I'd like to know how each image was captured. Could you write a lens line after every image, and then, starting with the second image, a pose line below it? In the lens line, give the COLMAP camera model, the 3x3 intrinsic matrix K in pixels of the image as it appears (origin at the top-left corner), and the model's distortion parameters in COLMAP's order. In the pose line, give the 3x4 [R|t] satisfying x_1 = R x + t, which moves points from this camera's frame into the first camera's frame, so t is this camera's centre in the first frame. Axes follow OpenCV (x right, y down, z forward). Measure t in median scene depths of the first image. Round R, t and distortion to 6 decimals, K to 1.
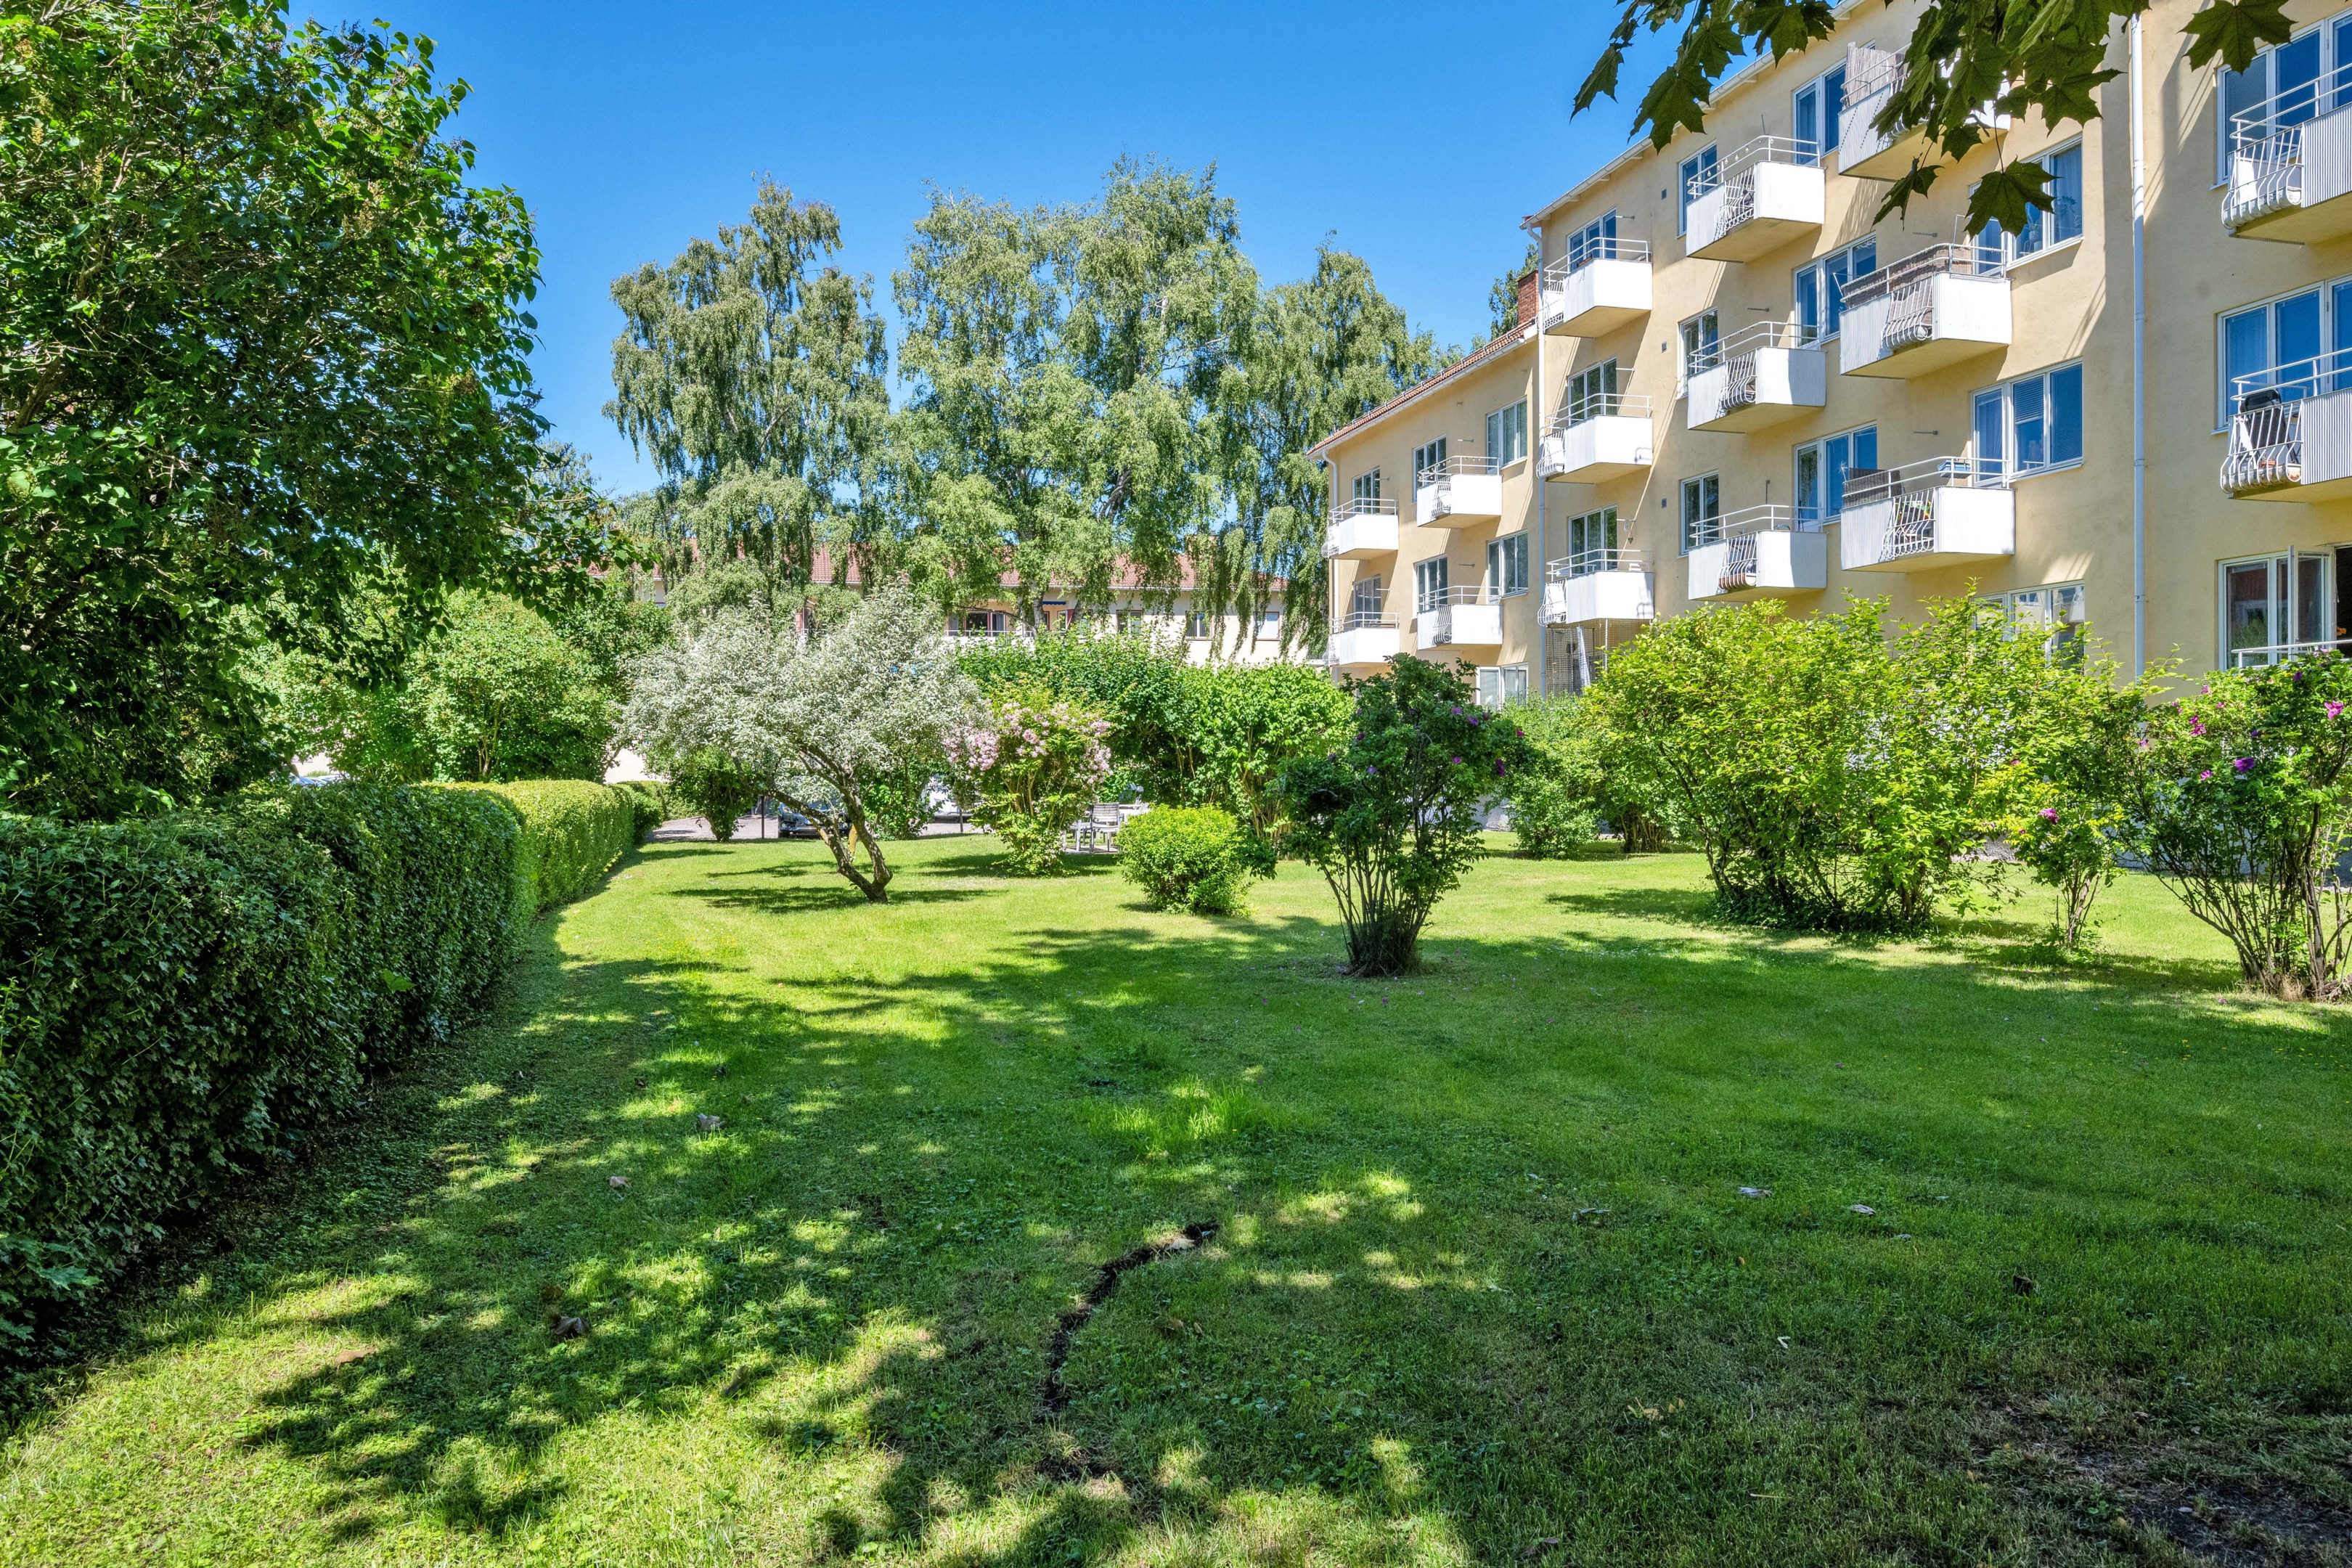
lens RADIAL K [[1637.2, 0, 1171.3], [0, 1637.2, 788.0], [0, 0, 1]] dist [0.001252, 0.014814]
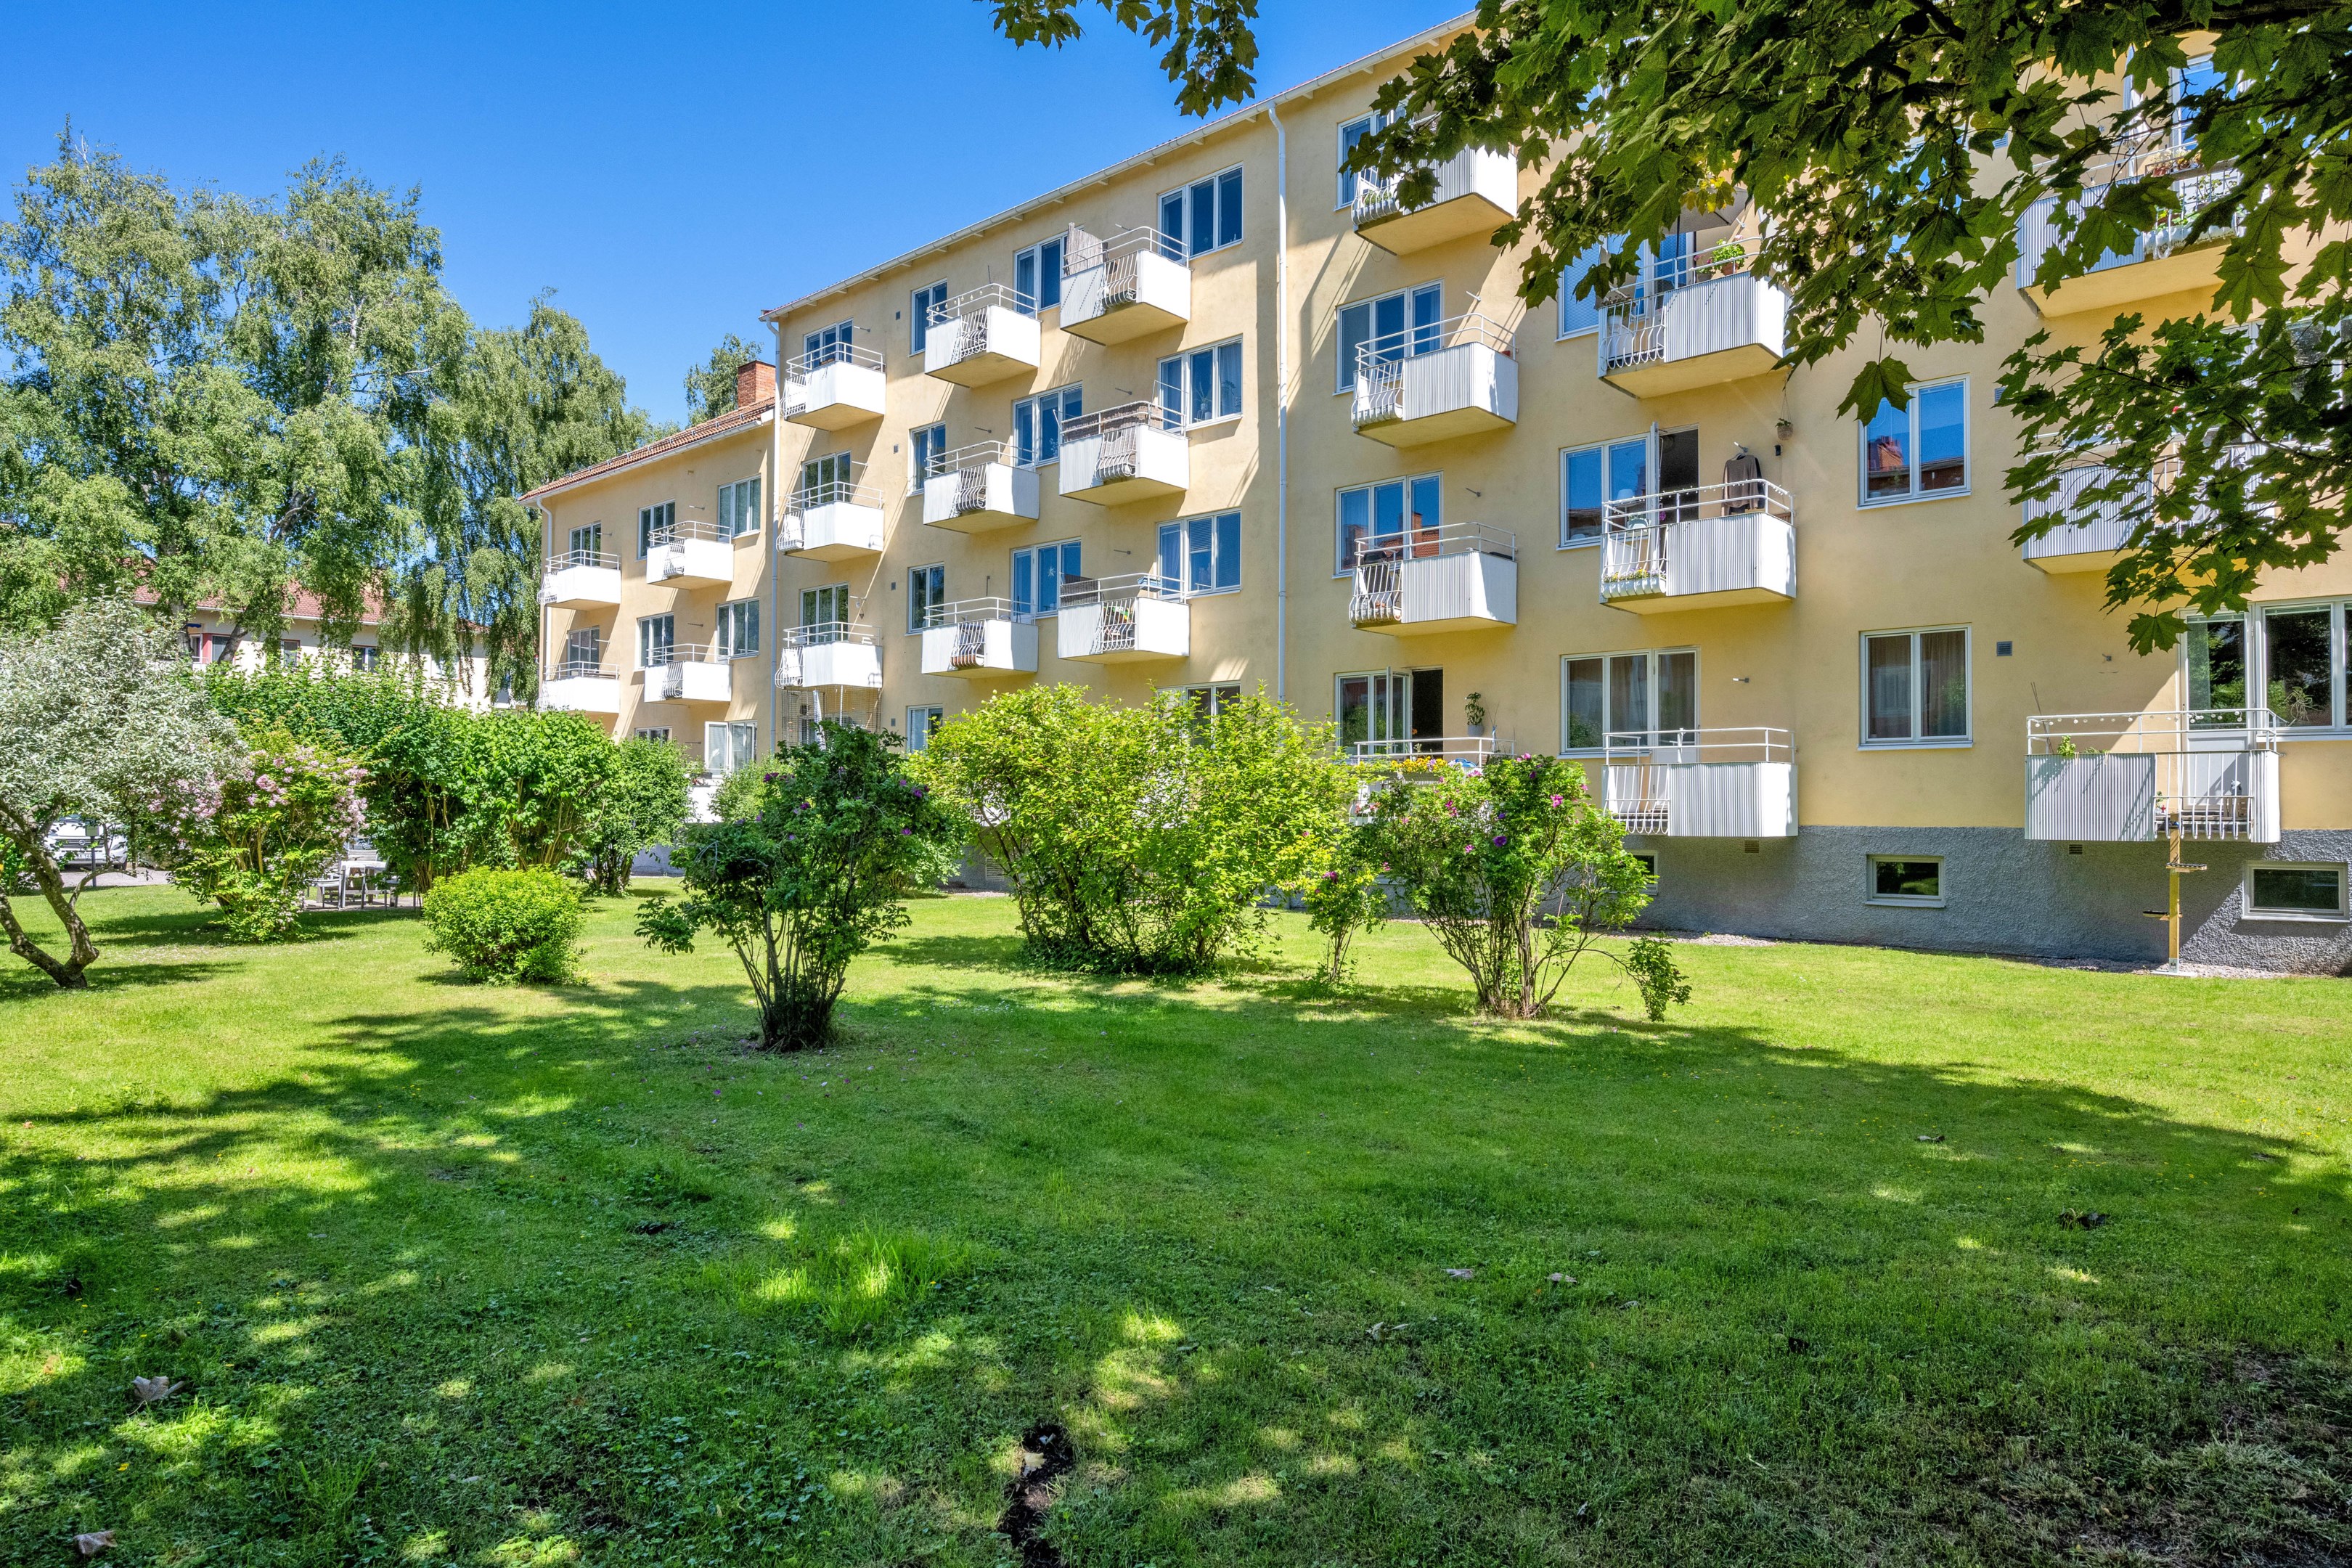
lens RADIAL K [[1429.0, 0, 1177.2], [0, 1429.0, 789.7], [0, 0, 1]] dist [-0.003001, 0.003089]
pose [[0.841224, 0.021975, 0.540240, -0.081434], [-0.007958, 0.999569, -0.028267, -0.009634], [-0.540628, 0.019480, 0.841036, 0.088328]]
